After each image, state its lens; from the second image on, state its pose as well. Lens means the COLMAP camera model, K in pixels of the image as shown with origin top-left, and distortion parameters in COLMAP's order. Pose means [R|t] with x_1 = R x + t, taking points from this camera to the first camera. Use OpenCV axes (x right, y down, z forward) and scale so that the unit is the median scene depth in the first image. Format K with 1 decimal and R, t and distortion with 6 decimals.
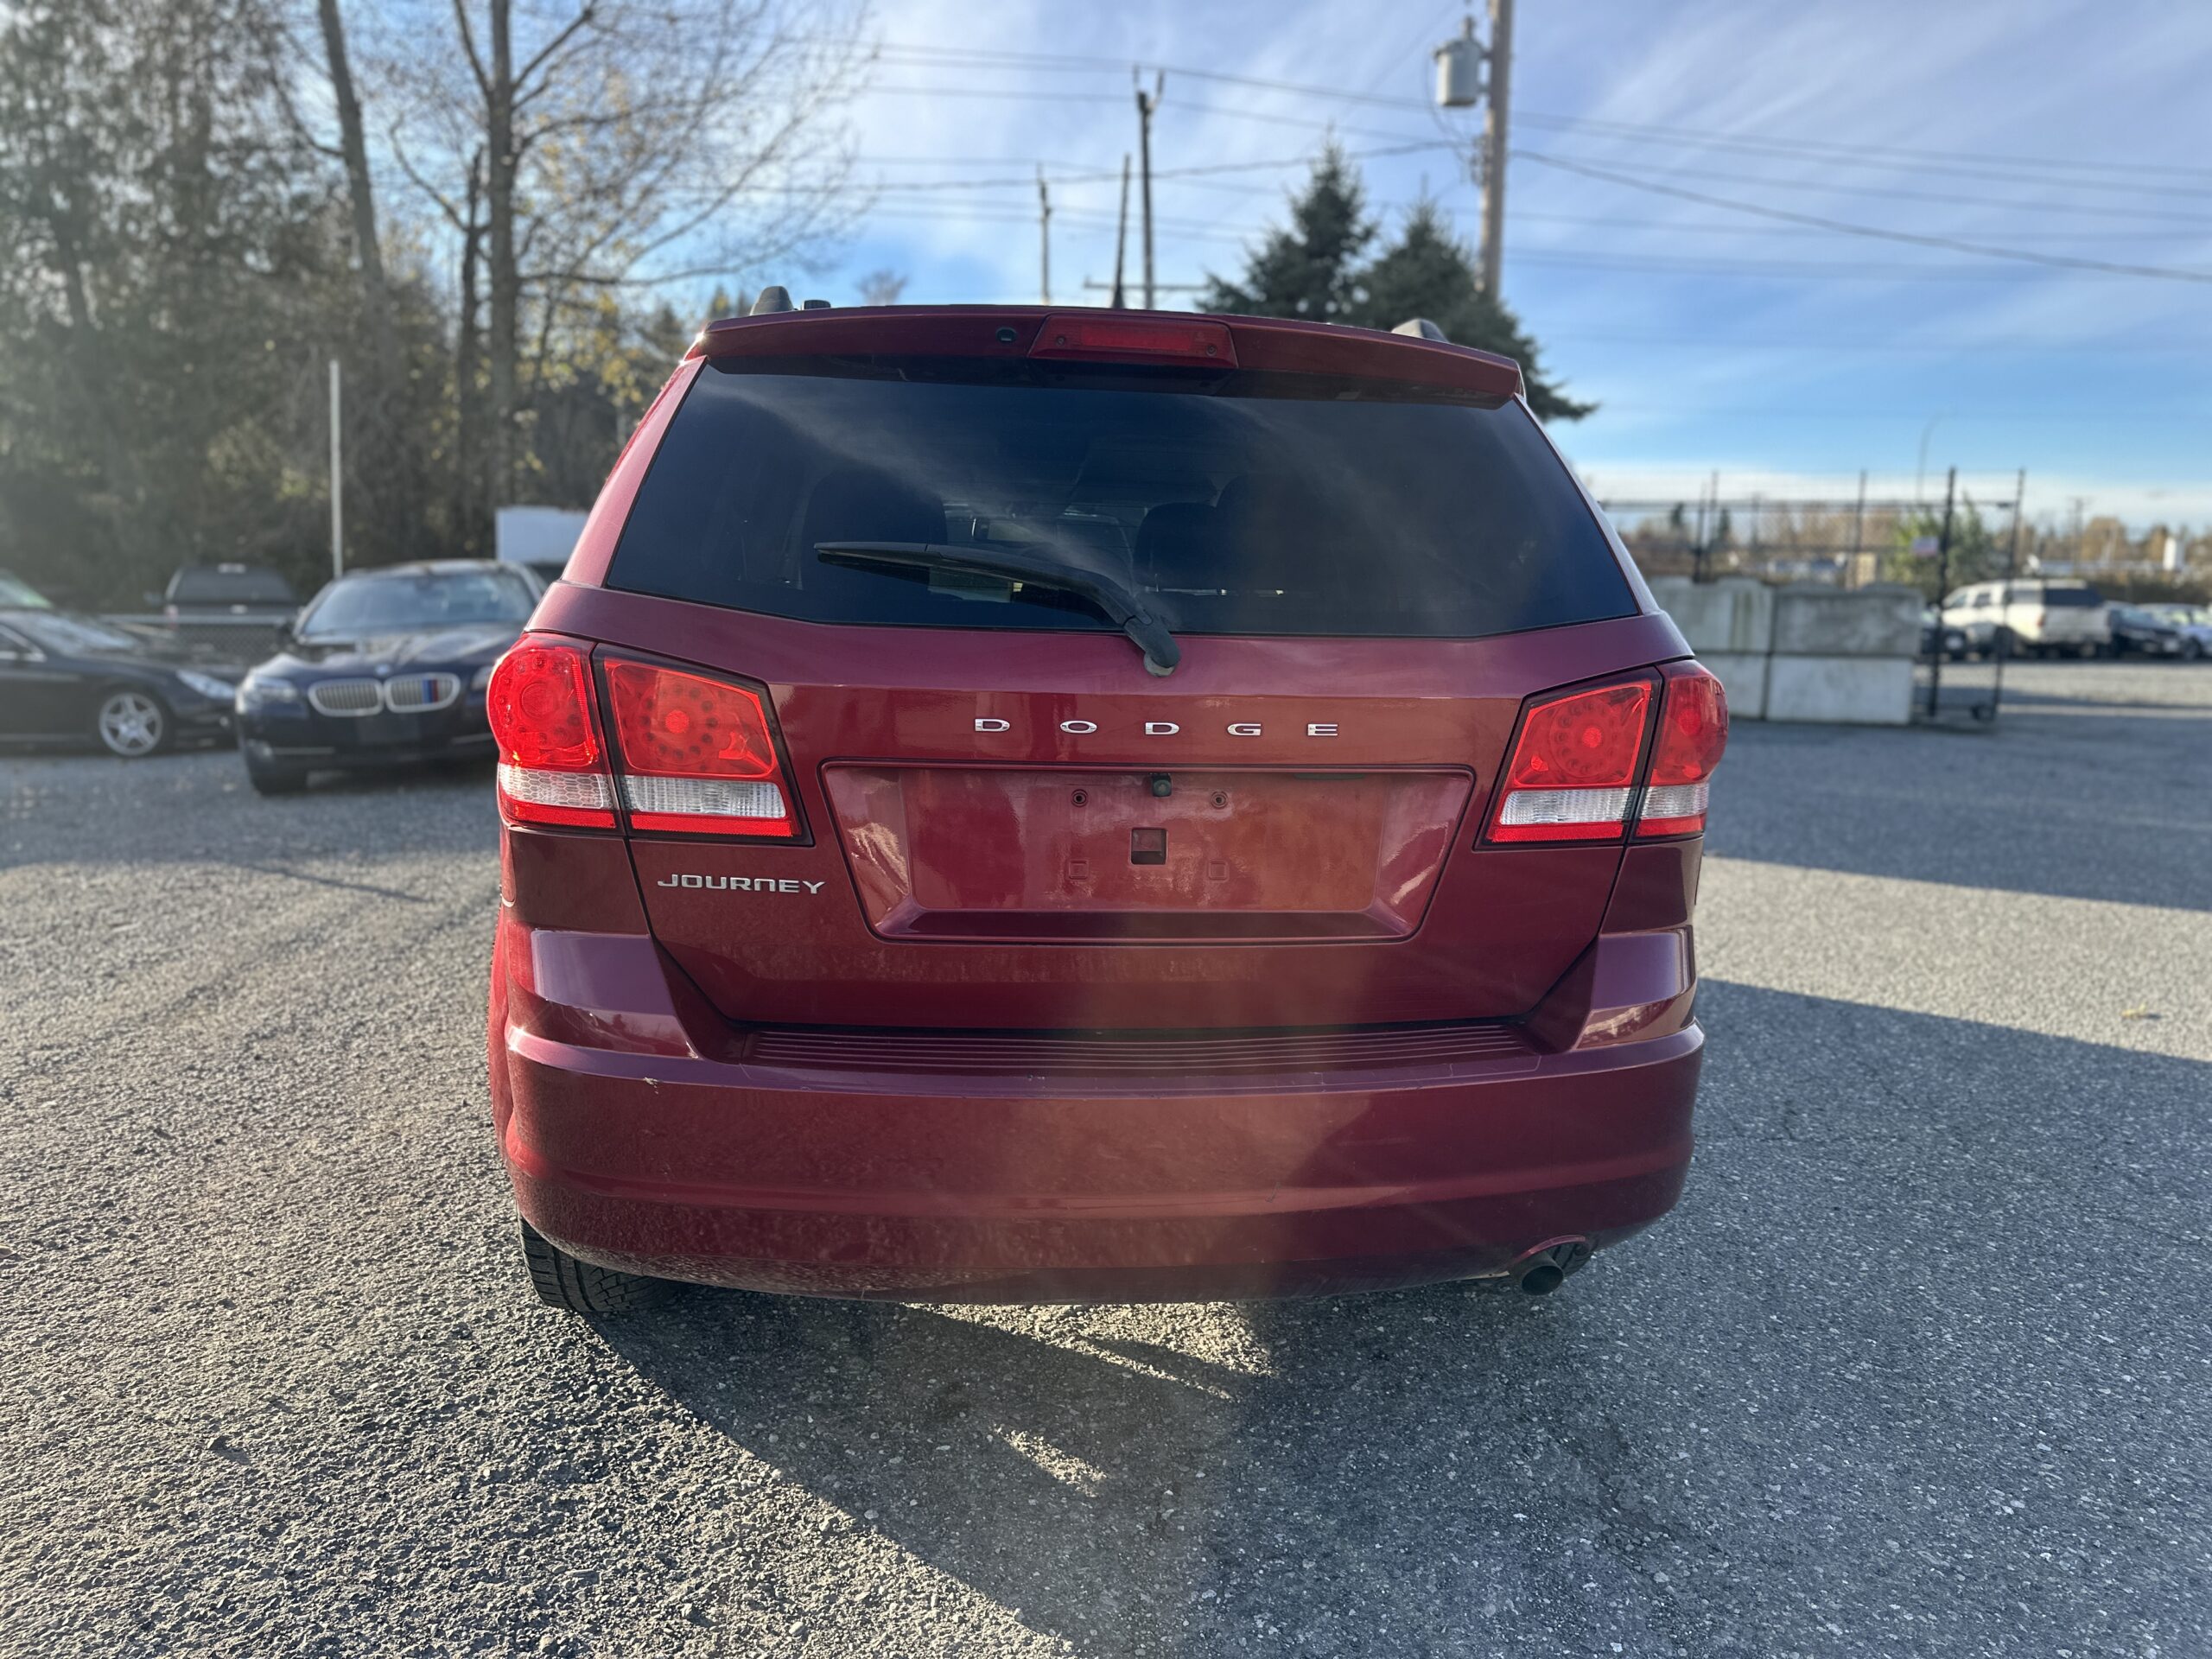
lens RADIAL K [[1574.7, 0, 1124.6], [0, 1574.7, 826.7], [0, 0, 1]] dist [-0.004783, -0.019356]
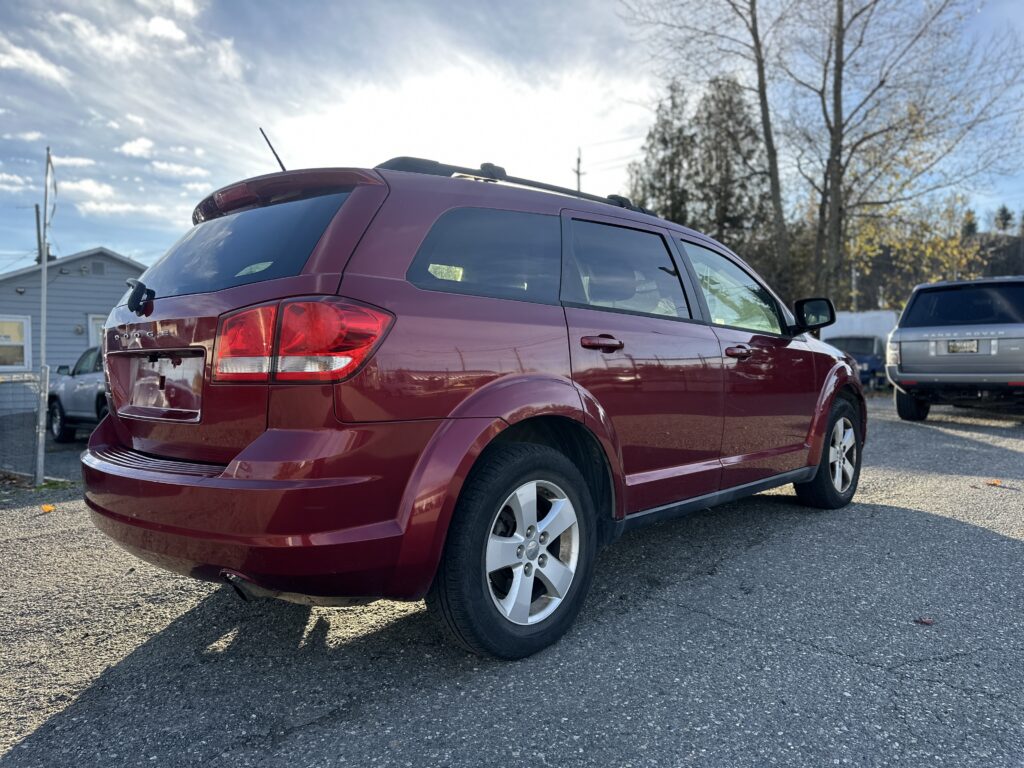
lens RADIAL K [[729.0, 0, 521.4], [0, 729.0, 383.4], [0, 0, 1]] dist [-0.004783, -0.019356]
pose [[0.651371, -0.010938, -0.758680, 0.129717], [-0.077420, 0.993719, -0.080796, 0.006352], [0.754799, 0.111365, 0.646433, 0.065281]]
